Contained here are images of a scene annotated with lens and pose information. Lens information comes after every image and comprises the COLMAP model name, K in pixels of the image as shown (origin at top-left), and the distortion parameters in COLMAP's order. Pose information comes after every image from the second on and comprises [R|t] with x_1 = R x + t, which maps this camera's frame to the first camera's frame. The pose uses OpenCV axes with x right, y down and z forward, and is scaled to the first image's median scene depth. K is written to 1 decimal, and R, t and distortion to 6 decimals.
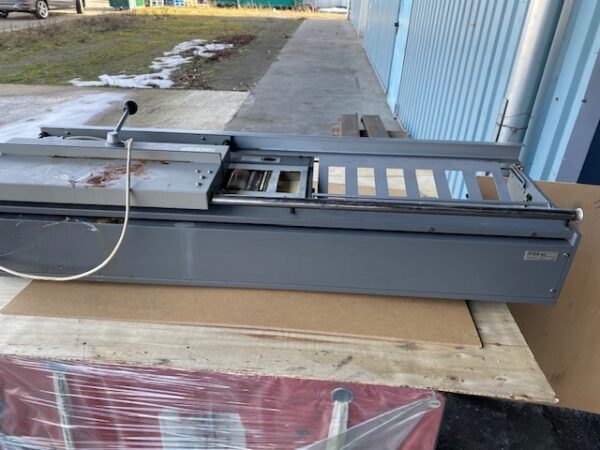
lens RADIAL K [[464.9, 0, 301.7], [0, 464.9, 223.4], [0, 0, 1]] dist [0.002082, 0.004118]
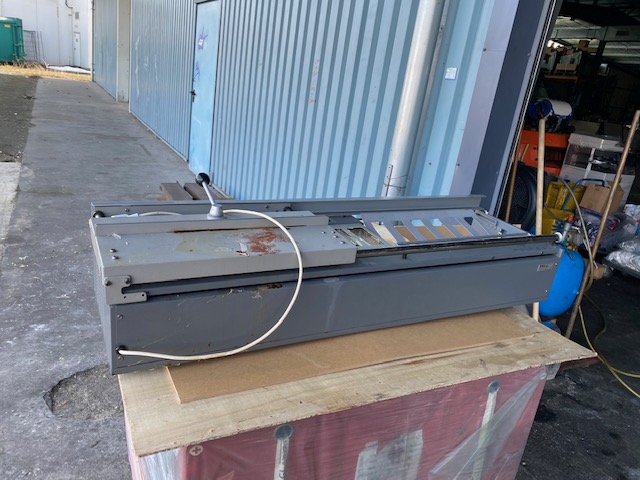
lens RADIAL K [[495.9, 0, 318.9], [0, 495.9, 244.4], [0, 0, 1]] dist [0.002082, 0.004118]
pose [[0.857649, -0.100982, 0.504223, -0.116957], [0.152877, 0.986266, -0.062513, -0.001631], [-0.490986, 0.130698, 0.861308, -0.001575]]
